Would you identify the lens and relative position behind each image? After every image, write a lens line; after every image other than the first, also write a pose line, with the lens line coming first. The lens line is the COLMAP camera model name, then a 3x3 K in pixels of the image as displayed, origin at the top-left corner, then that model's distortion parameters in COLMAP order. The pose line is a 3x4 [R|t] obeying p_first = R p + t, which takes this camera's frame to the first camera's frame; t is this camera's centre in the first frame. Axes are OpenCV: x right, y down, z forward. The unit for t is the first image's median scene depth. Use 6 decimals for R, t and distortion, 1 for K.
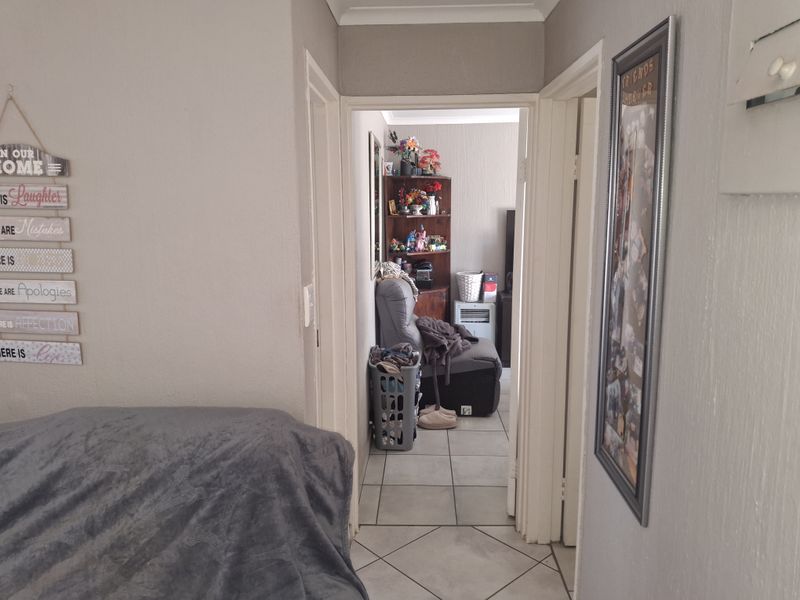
lens RADIAL K [[597.7, 0, 395.3], [0, 597.7, 301.9], [0, 0, 1]] dist [0.131318, -0.211578]
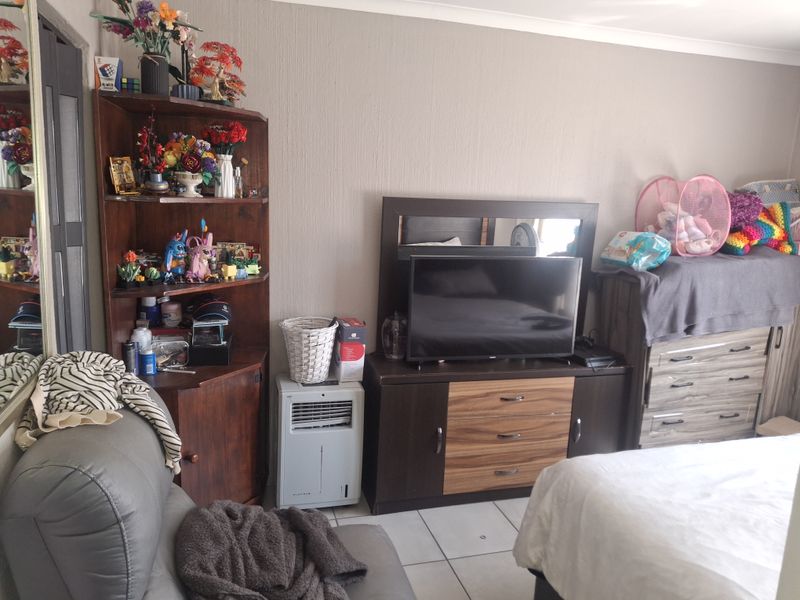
lens RADIAL K [[597.7, 0, 395.3], [0, 597.7, 301.9], [0, 0, 1]] dist [0.131318, -0.211578]
pose [[0.945612, -0.010604, 0.325125, 0.033249], [-0.001147, 0.999354, 0.035930, -0.085256], [-0.325296, -0.034349, 0.944988, 0.538866]]
